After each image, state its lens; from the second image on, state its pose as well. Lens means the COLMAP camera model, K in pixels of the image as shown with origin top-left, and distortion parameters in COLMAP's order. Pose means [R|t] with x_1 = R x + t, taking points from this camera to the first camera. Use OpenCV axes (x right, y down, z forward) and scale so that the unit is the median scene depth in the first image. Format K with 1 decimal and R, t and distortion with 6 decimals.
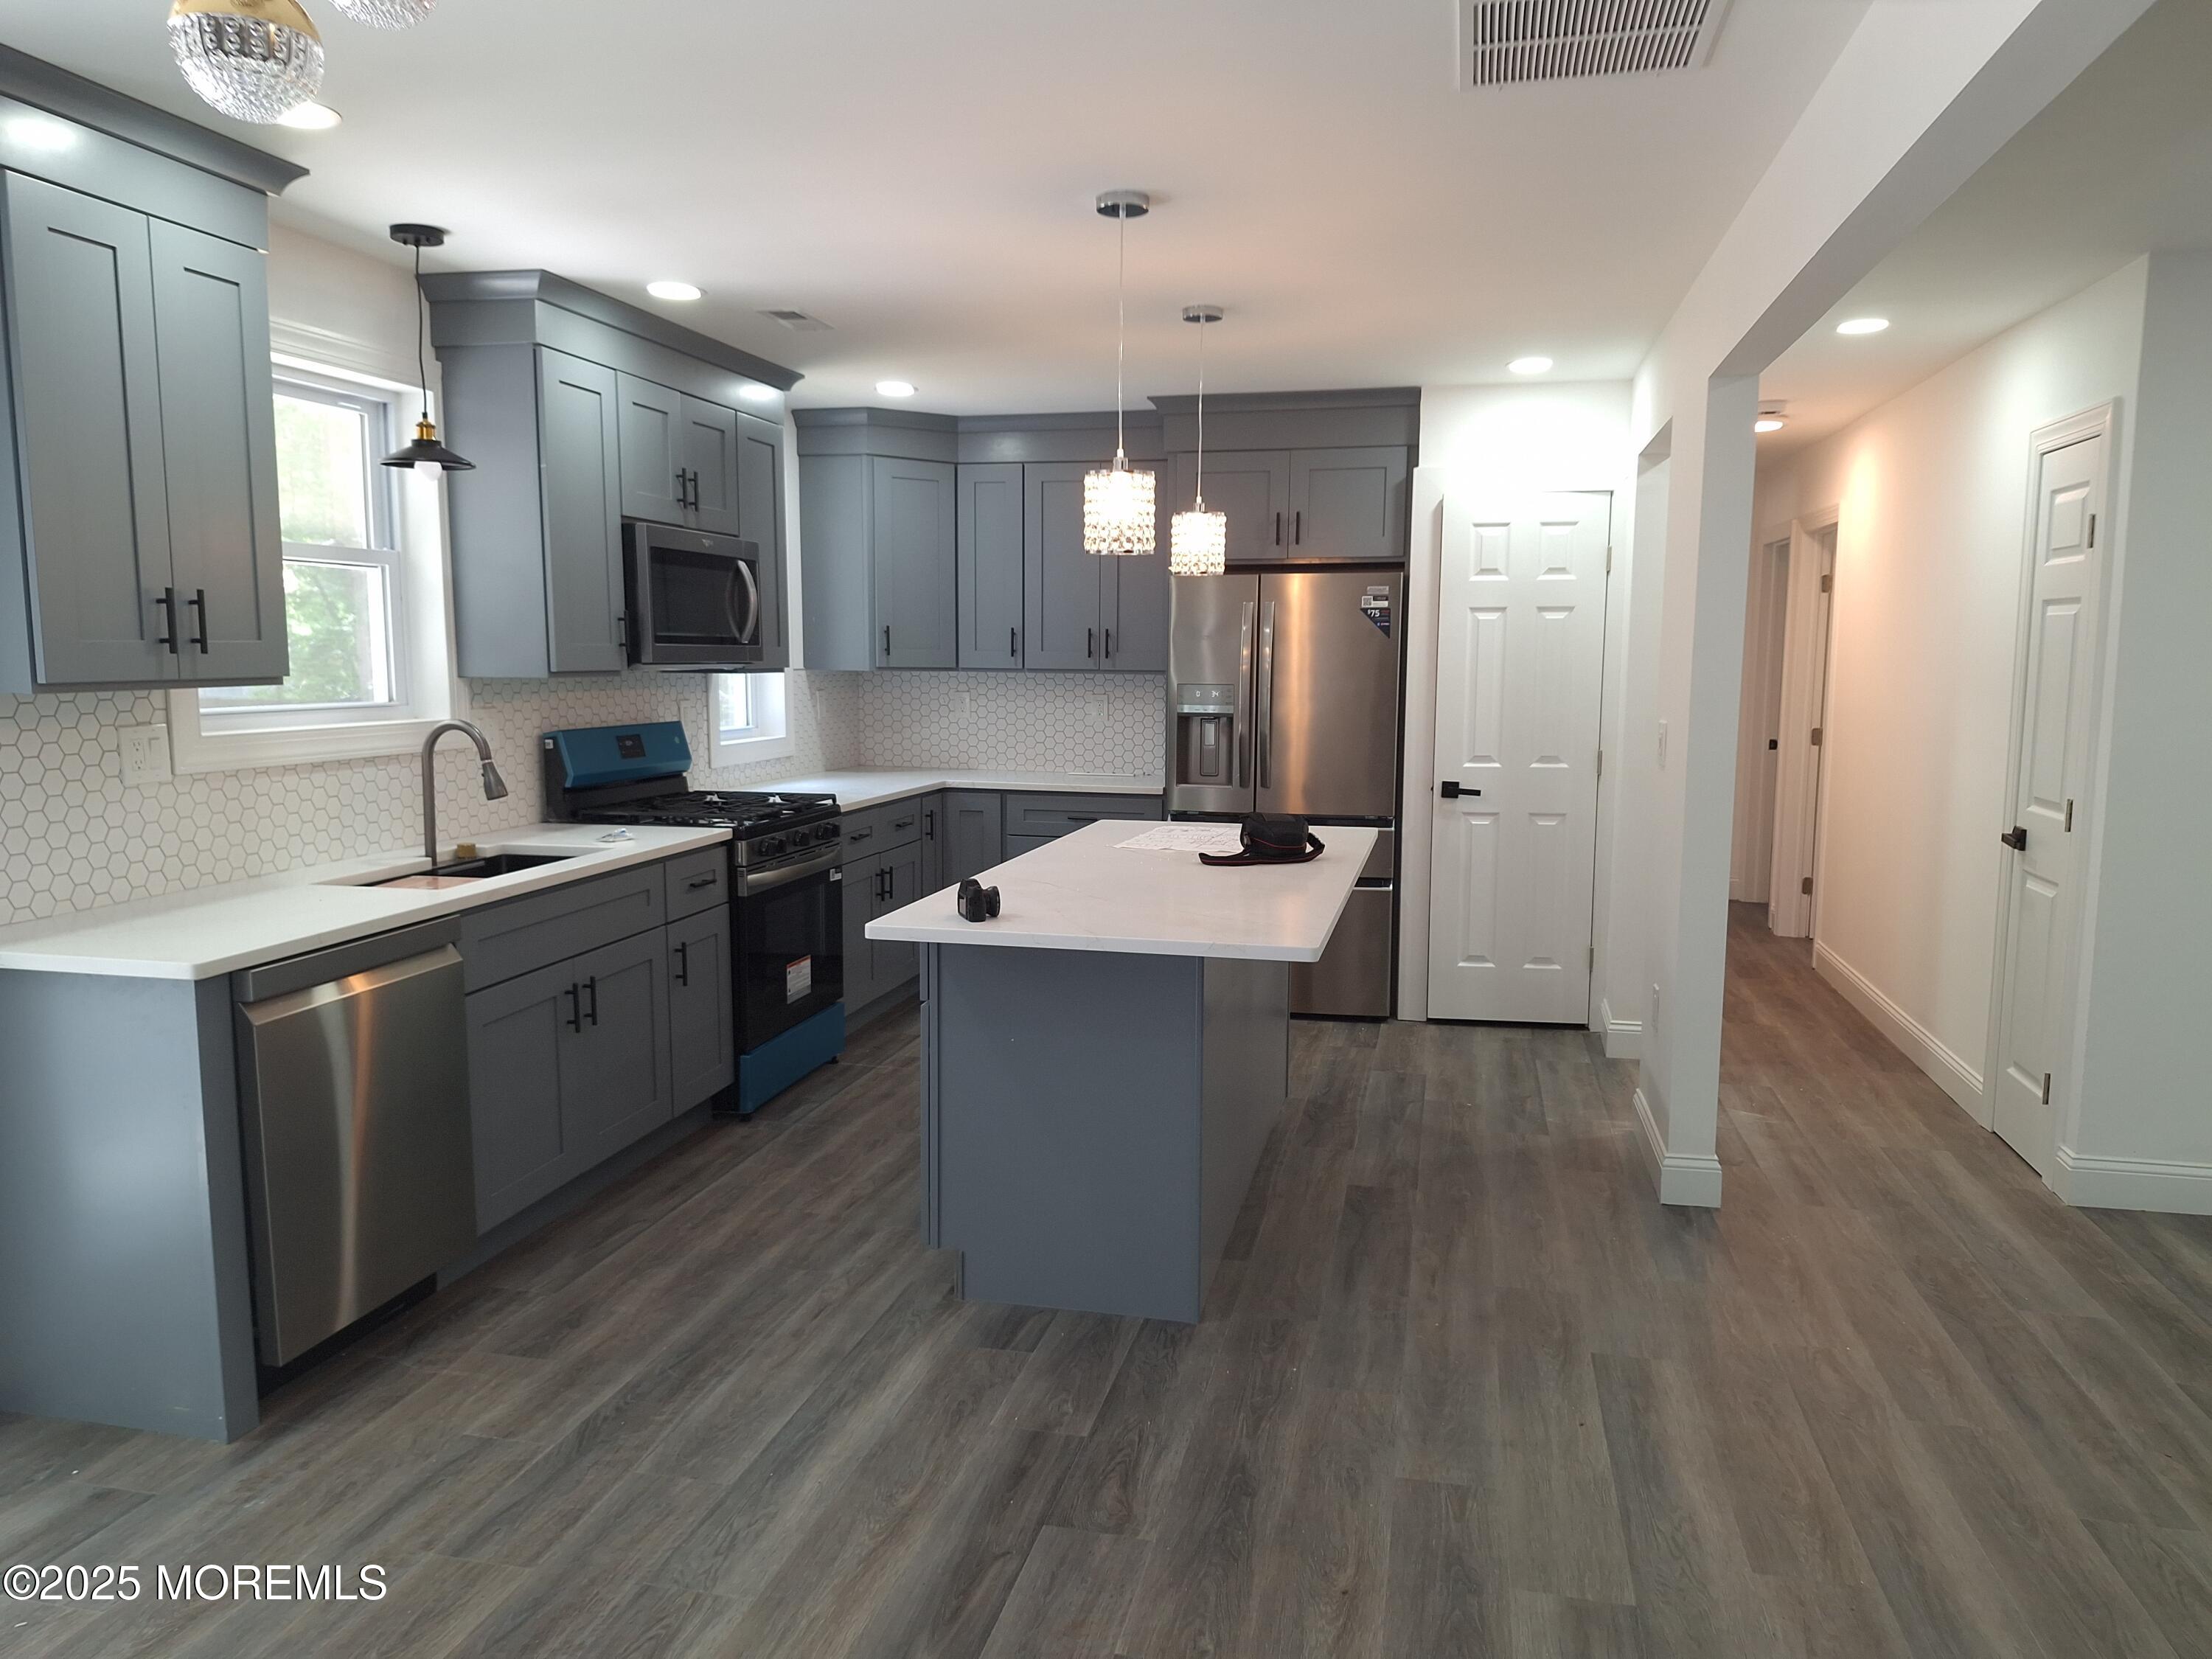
lens RADIAL K [[1553.6, 0, 1089.3], [0, 1553.6, 832.7], [0, 0, 1]] dist [0.096286, -0.127253]
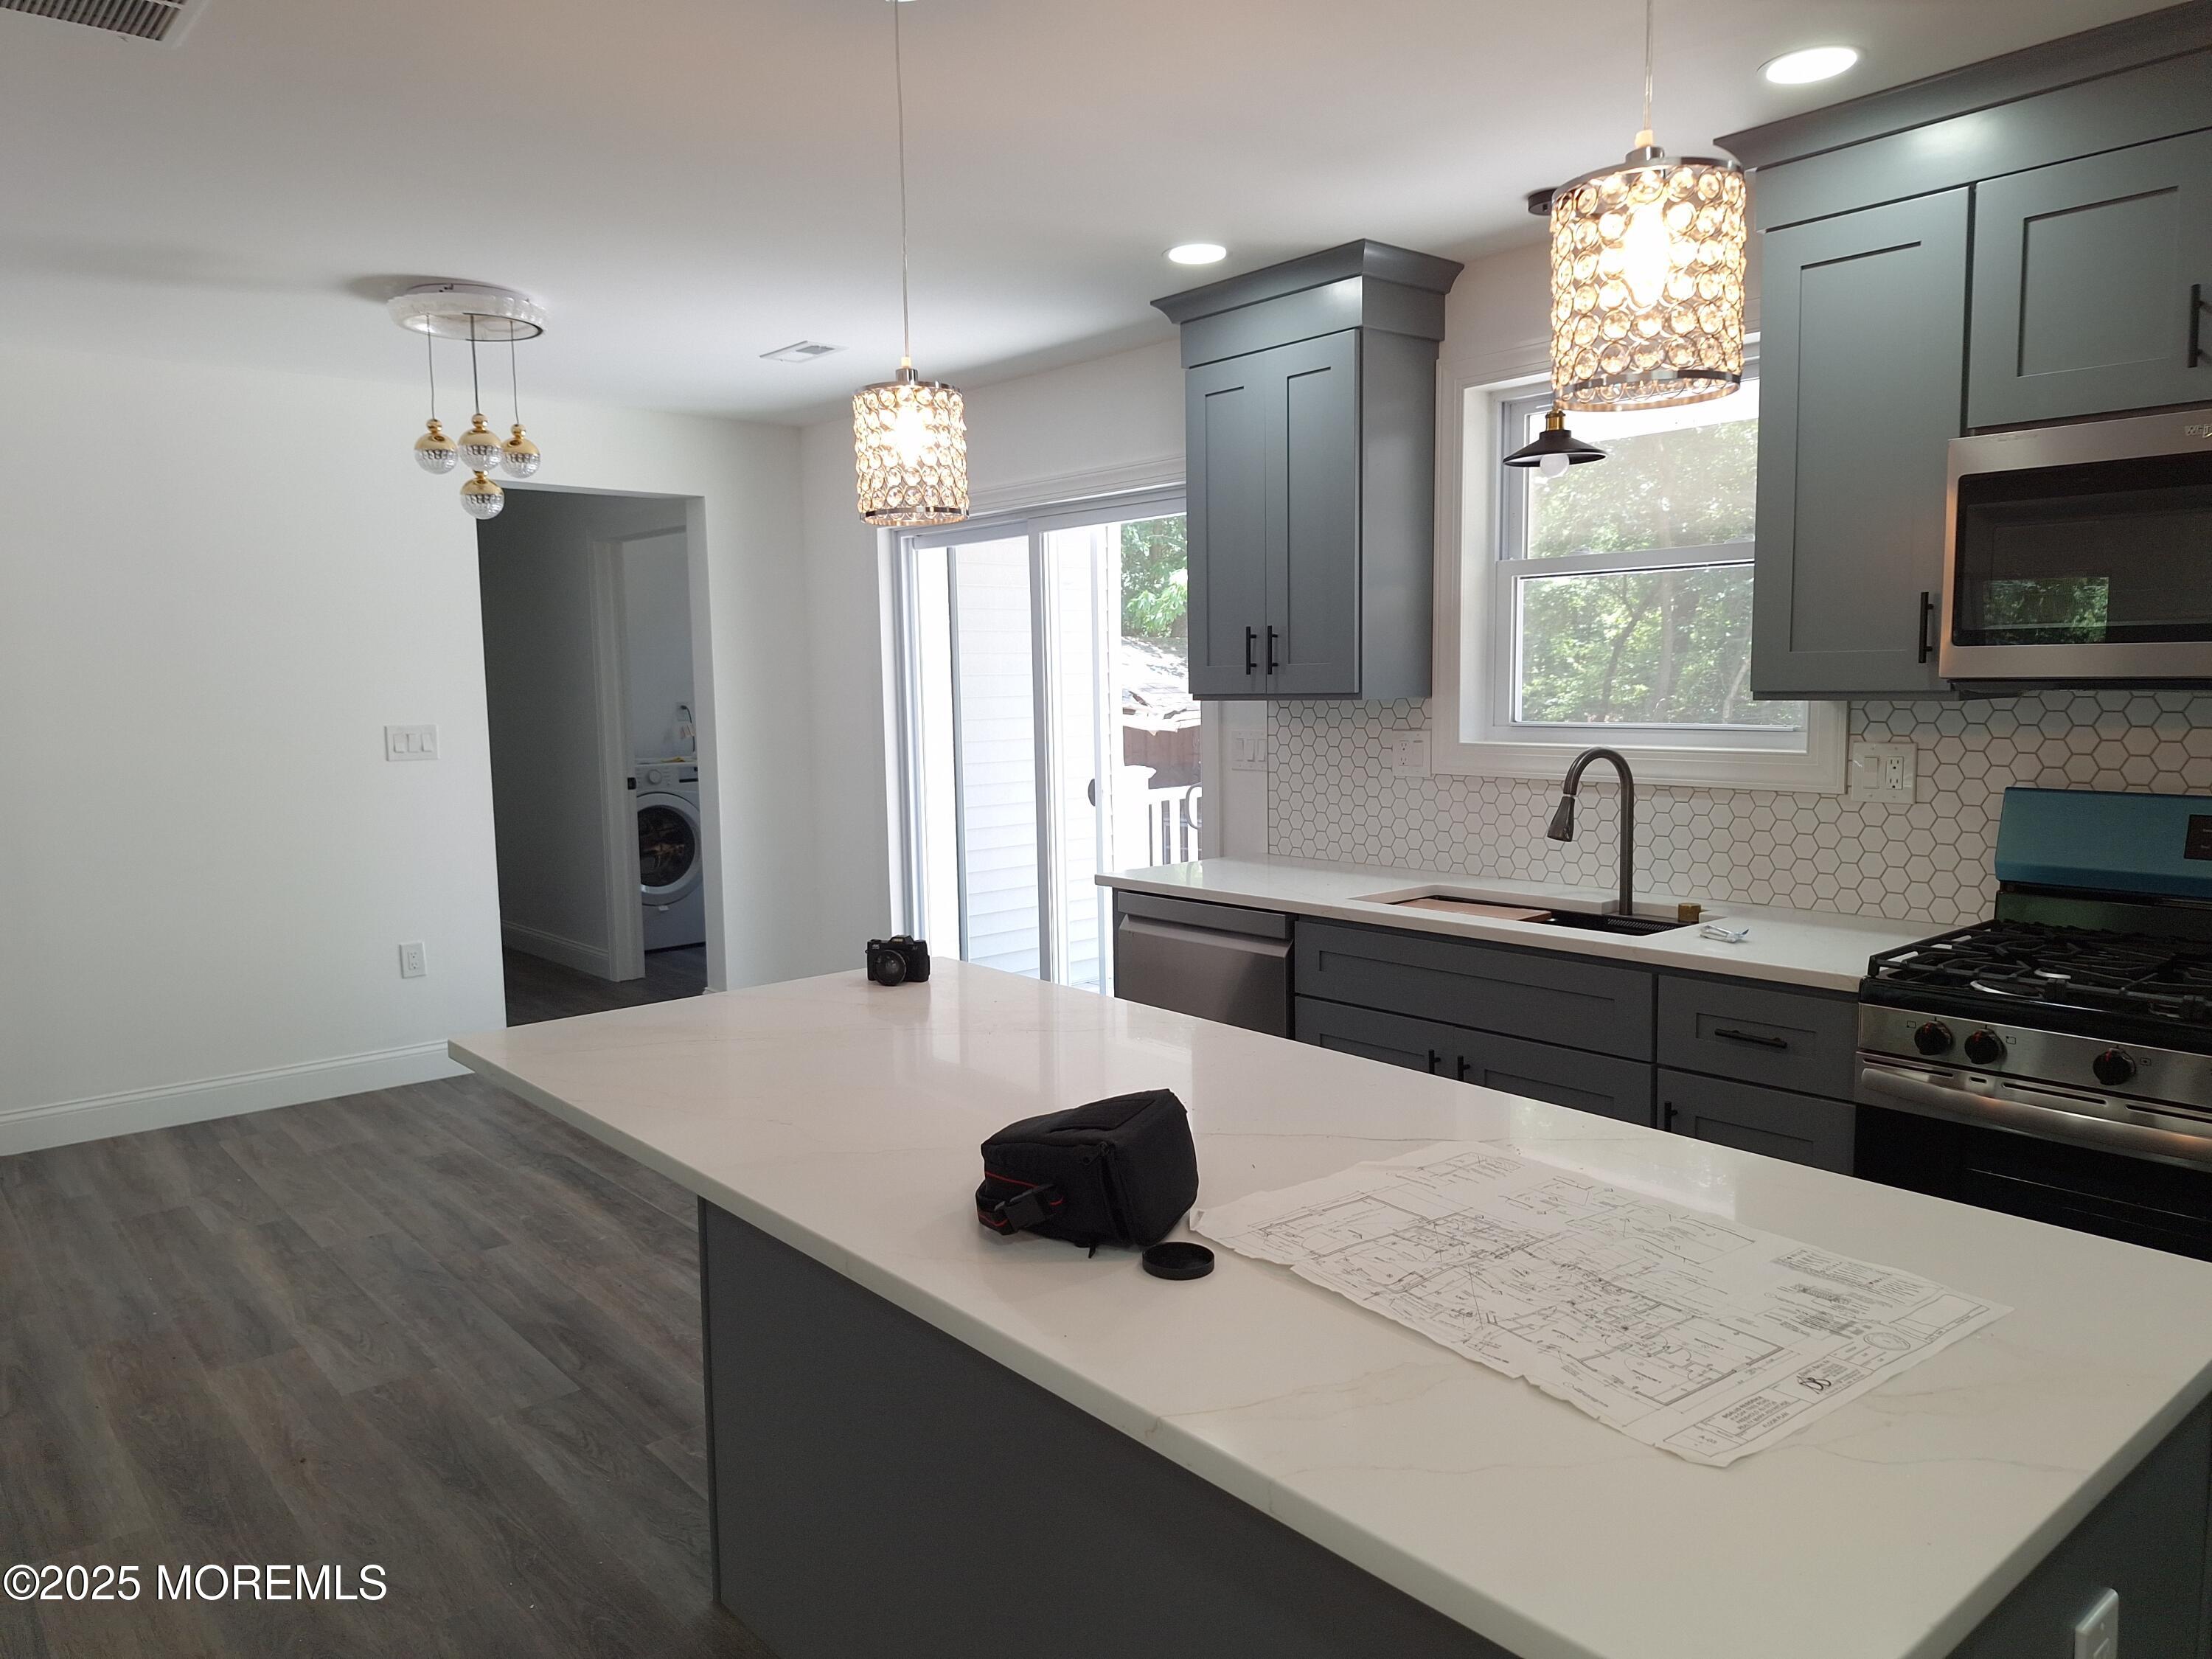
lens RADIAL K [[1485.3, 0, 1069.2], [0, 1485.3, 821.4], [0, 0, 1]] dist [0.077275, -0.097573]
pose [[-0.588521, 0.084321, -0.804073, 0.431790], [-0.082262, 0.983140, 0.163308, -0.143112], [0.804286, 0.162255, -0.571662, 1.262293]]
